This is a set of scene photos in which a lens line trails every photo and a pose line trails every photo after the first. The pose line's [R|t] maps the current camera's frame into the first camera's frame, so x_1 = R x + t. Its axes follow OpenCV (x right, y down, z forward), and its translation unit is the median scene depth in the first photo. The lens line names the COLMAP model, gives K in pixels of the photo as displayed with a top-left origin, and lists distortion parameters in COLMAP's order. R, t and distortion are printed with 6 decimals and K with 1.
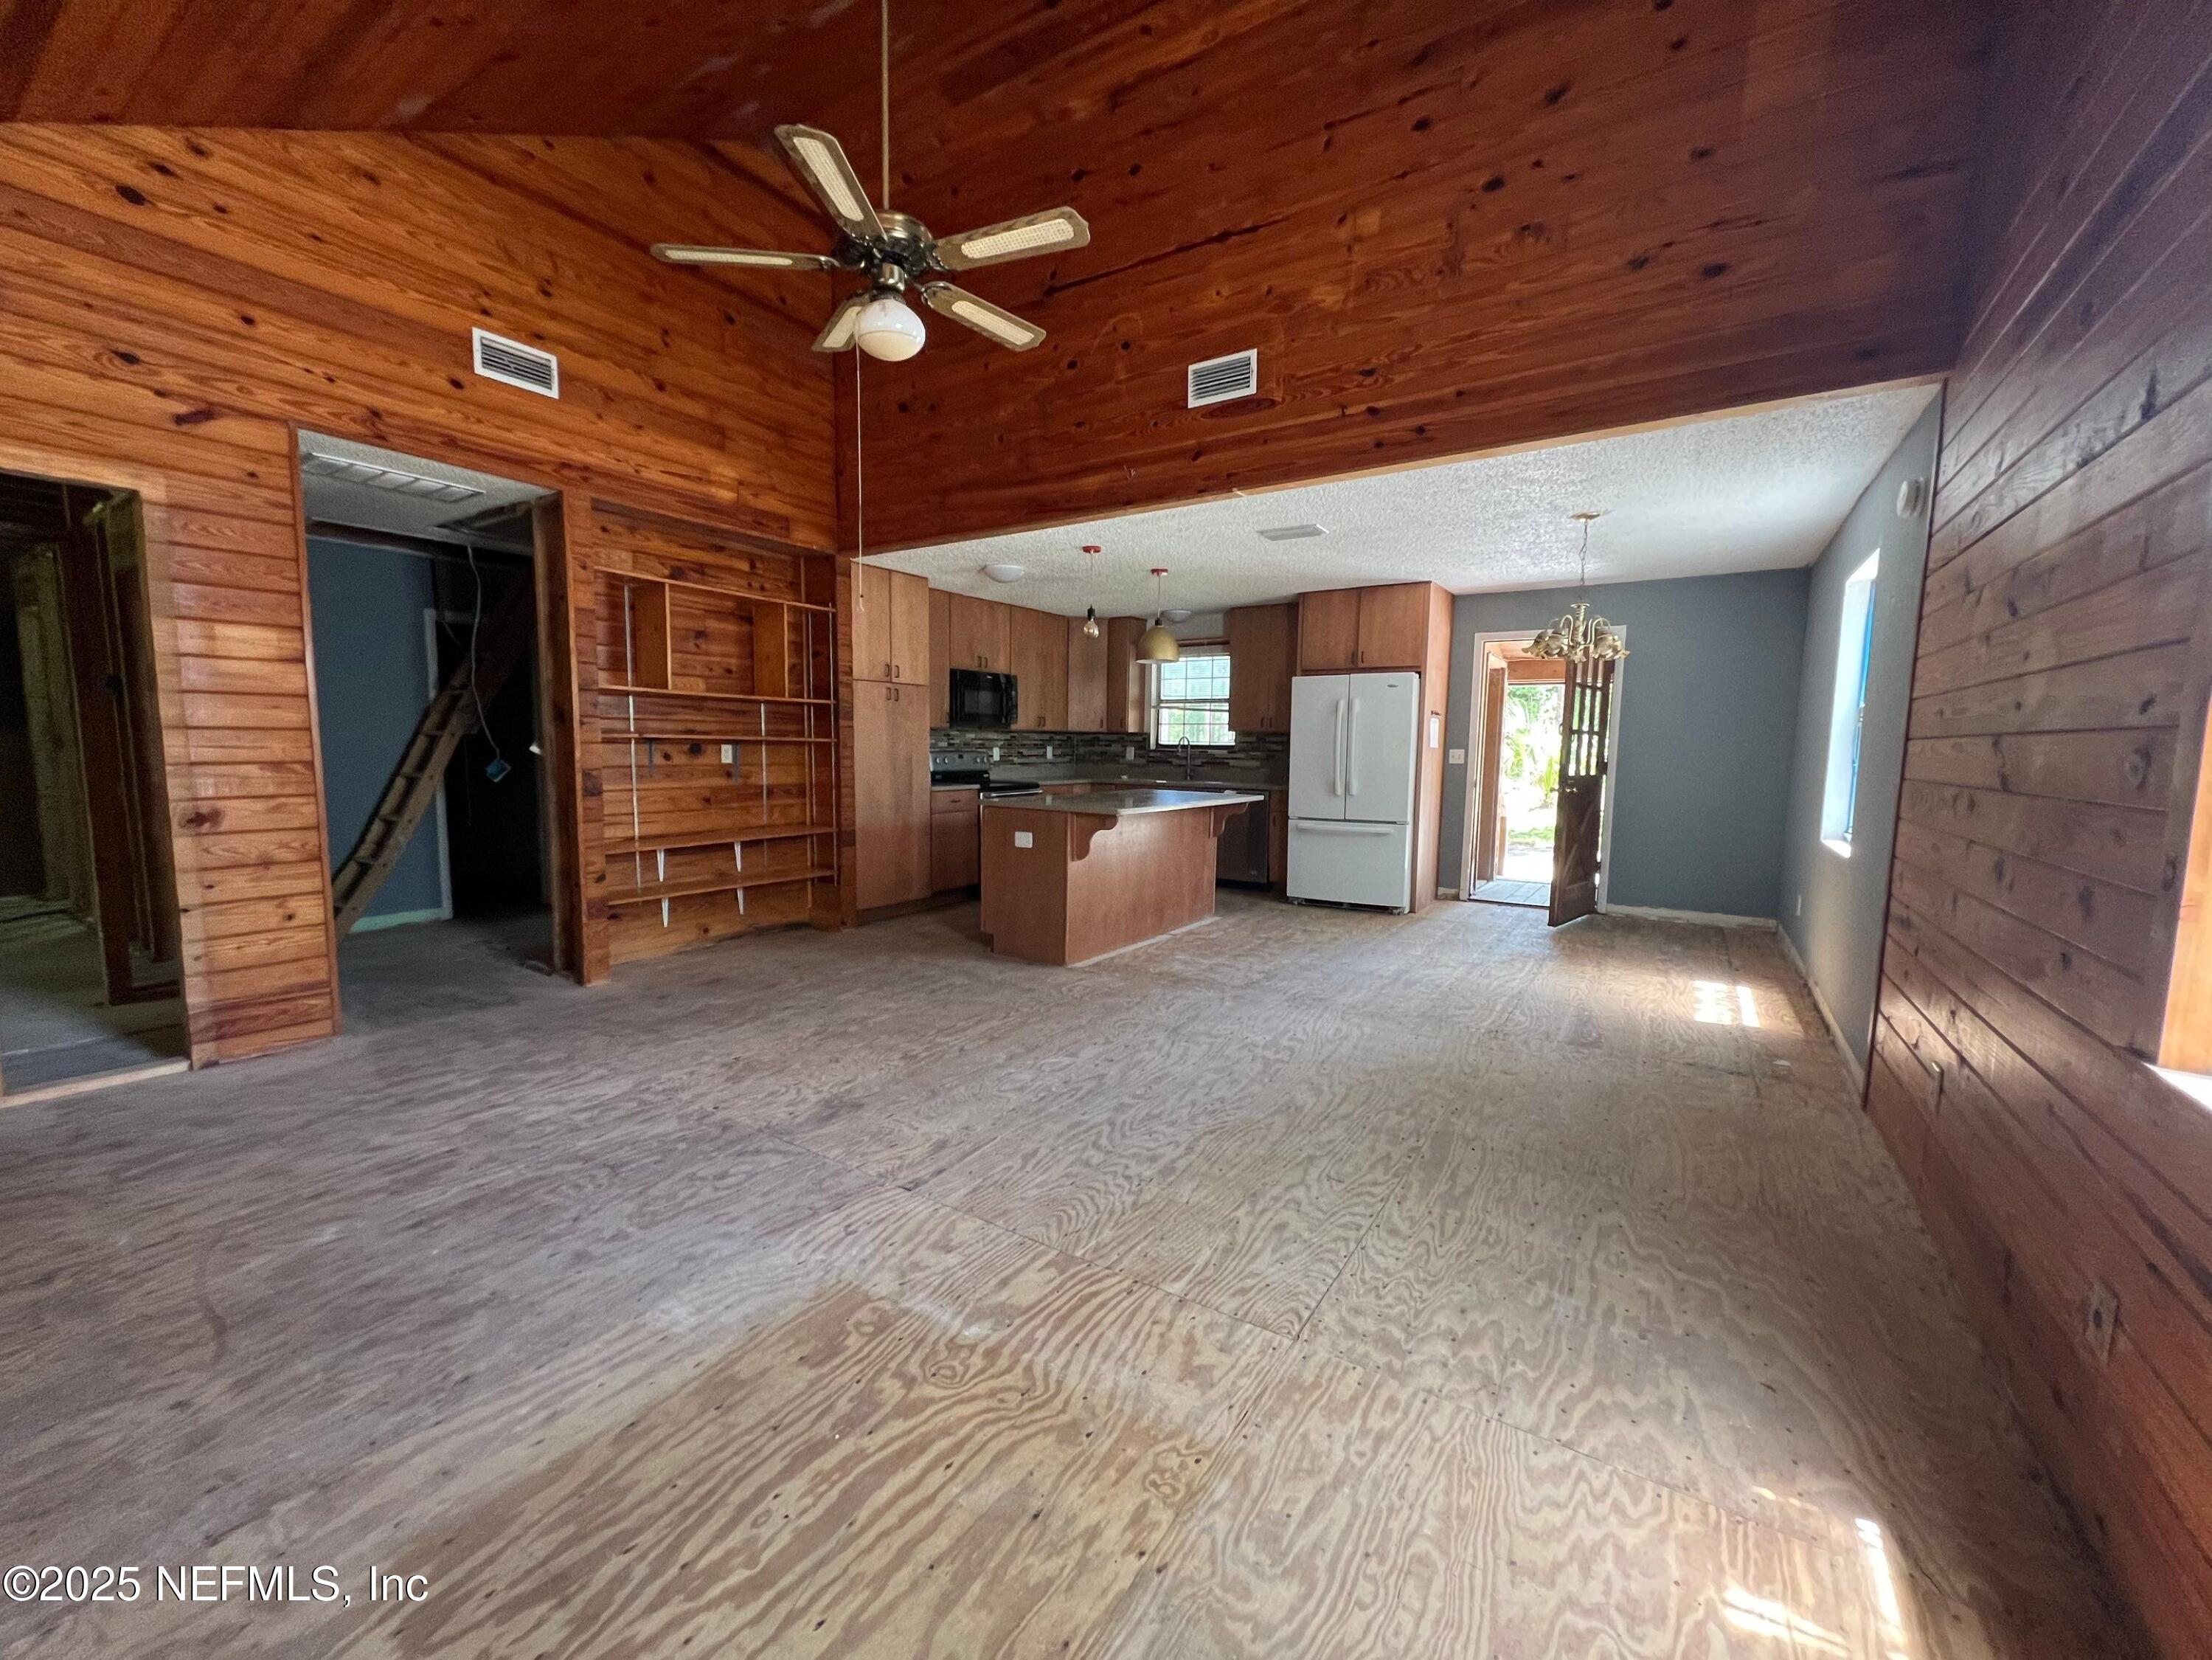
lens RADIAL K [[883.7, 0, 1103.9], [0, 883.7, 832.2], [0, 0, 1]] dist [-0.000080, -0.000533]
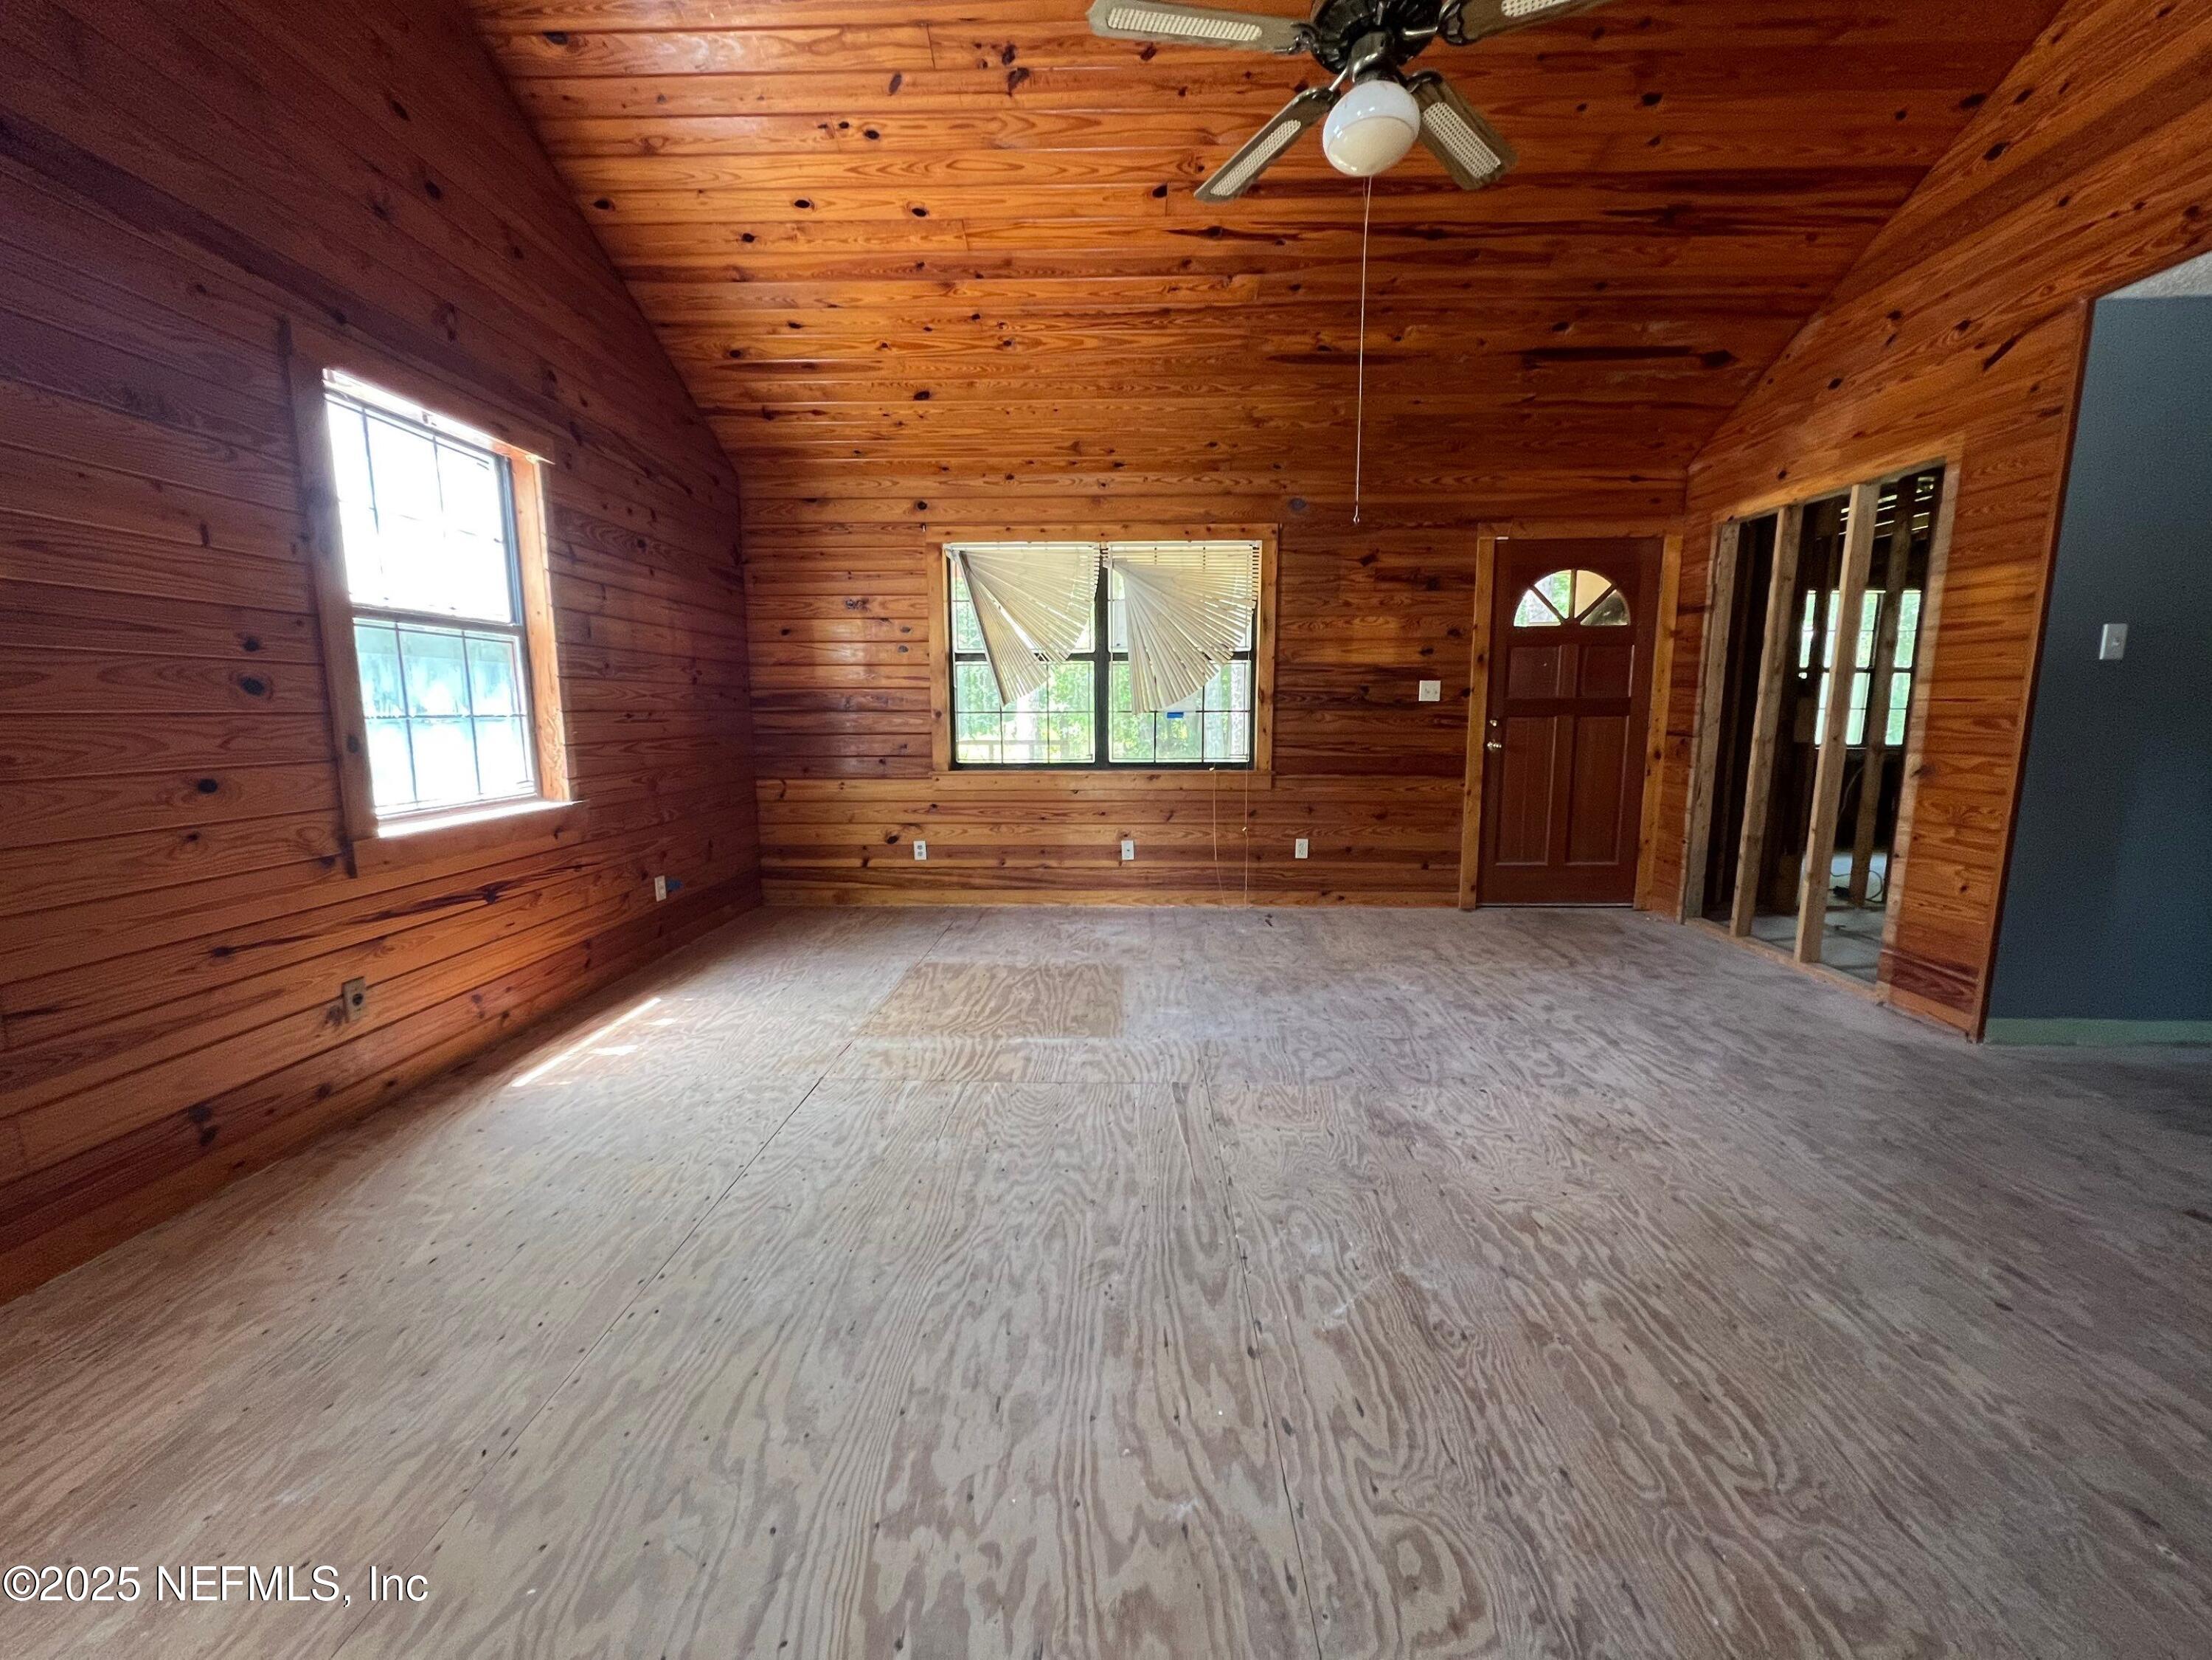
lens RADIAL K [[883.7, 0, 1103.8], [0, 883.7, 836.9], [0, 0, 1]] dist [-0.000080, -0.000533]
pose [[-0.855173, 0.062973, -0.514503, 0.251168], [-0.060551, 0.973660, 0.219816, -0.086126], [0.514794, 0.219134, -0.828835, 1.090353]]
